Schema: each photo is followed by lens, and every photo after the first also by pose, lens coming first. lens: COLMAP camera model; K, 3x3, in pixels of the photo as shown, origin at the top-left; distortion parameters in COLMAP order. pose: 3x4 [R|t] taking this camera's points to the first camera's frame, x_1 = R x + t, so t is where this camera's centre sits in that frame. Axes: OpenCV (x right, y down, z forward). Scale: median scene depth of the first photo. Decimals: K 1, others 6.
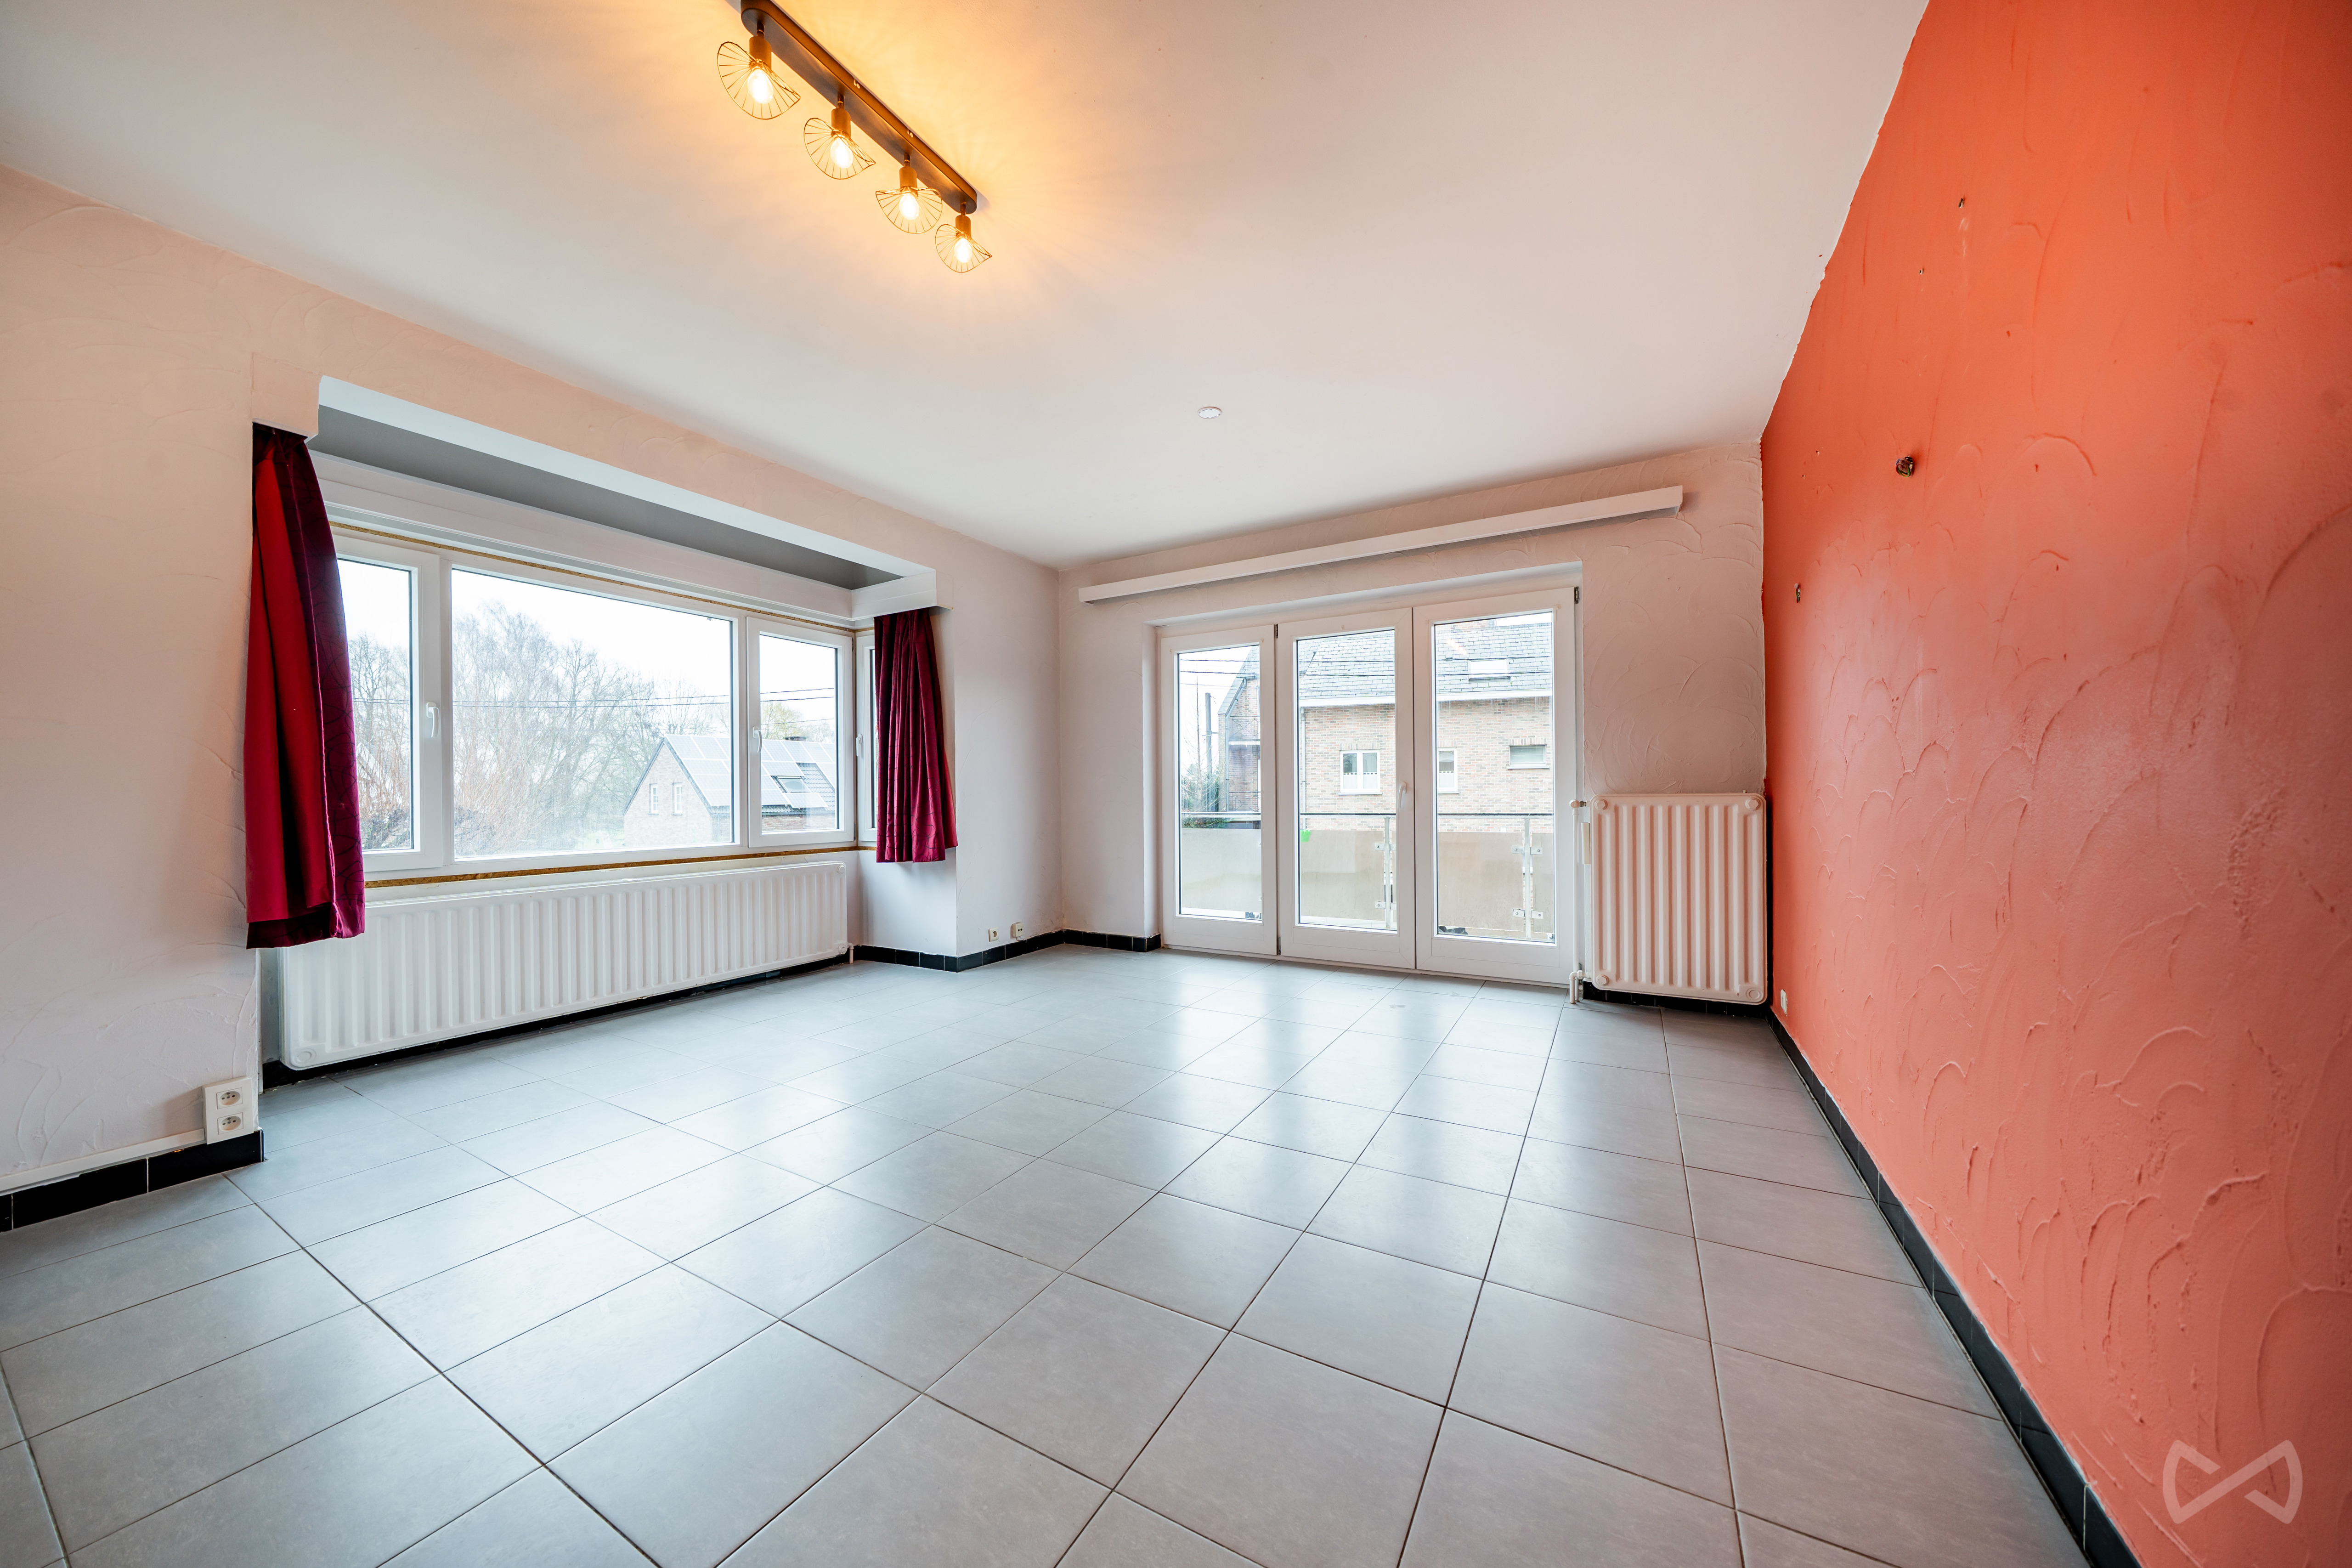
lens RADIAL K [[801.5, 0, 1179.5], [0, 801.5, 791.8], [0, 0, 1]] dist [-0.000726, -0.000061]
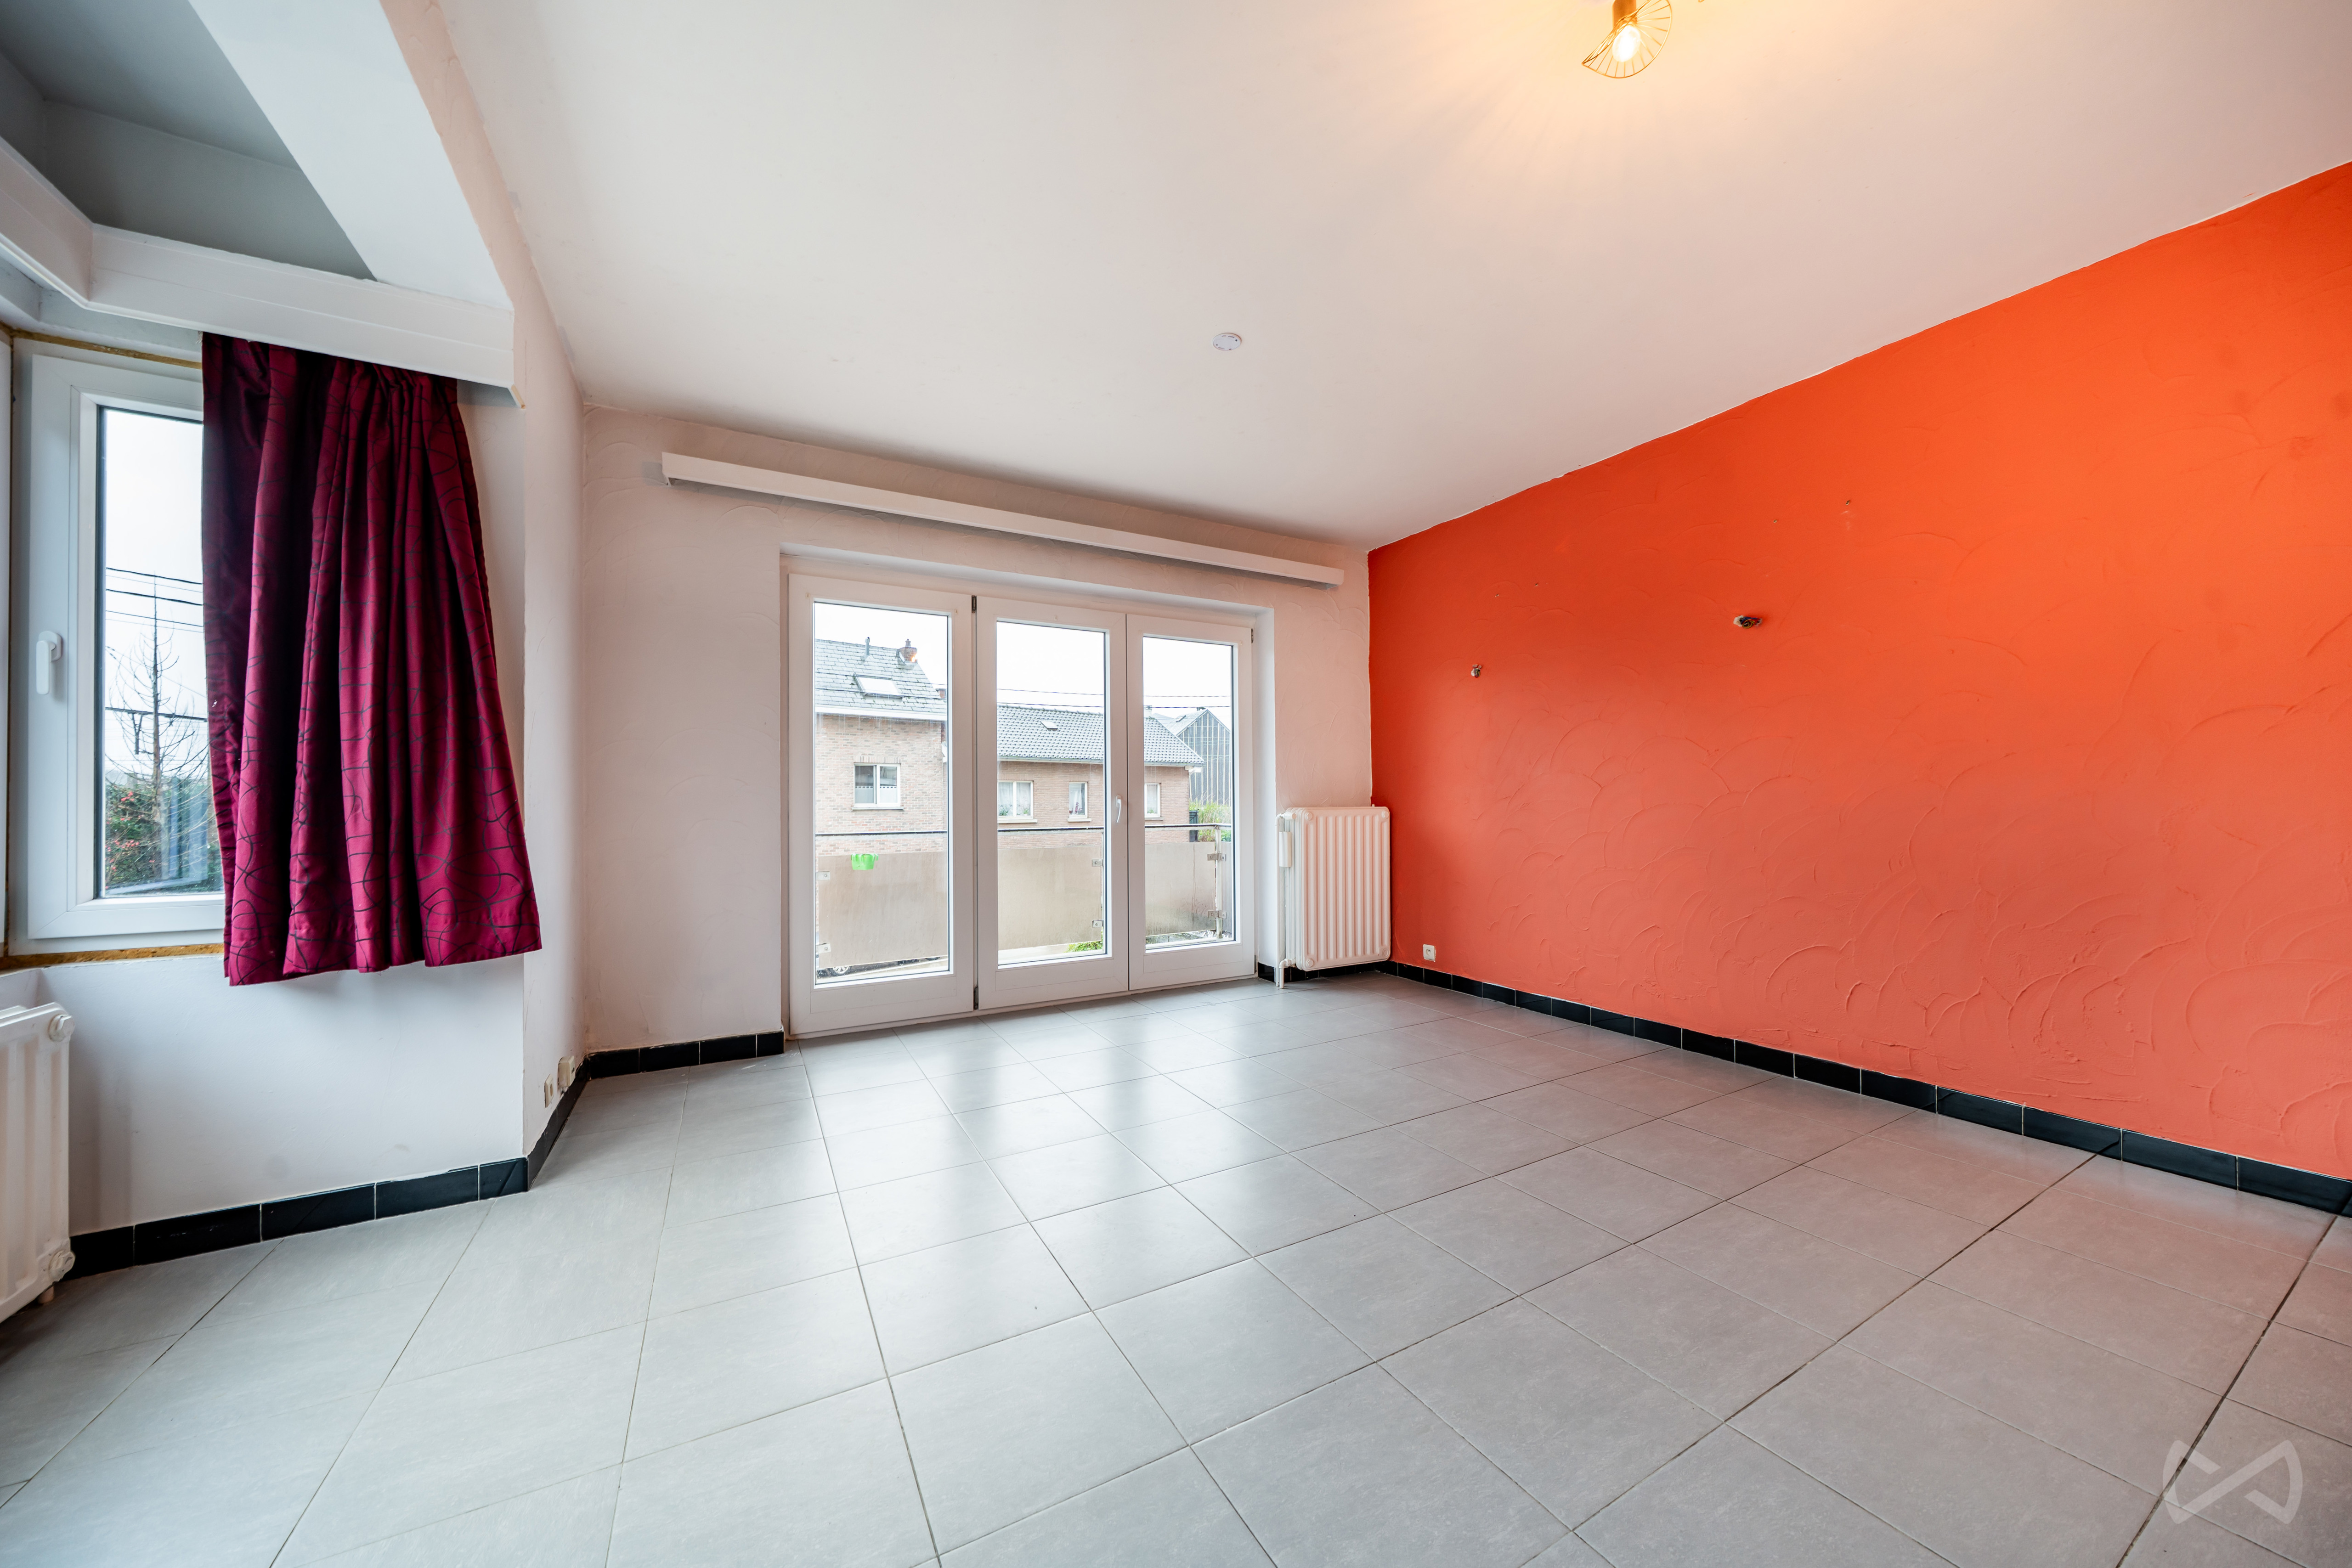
lens RADIAL K [[801.4, 0, 1179.5], [0, 801.4, 791.8], [0, 0, 1]] dist [-0.000726, -0.000061]
pose [[0.517693, 0.020052, 0.855331, -0.473643], [0.000761, 0.999714, -0.023897, 0.006420], [-0.855566, 0.013022, 0.517530, 0.429115]]
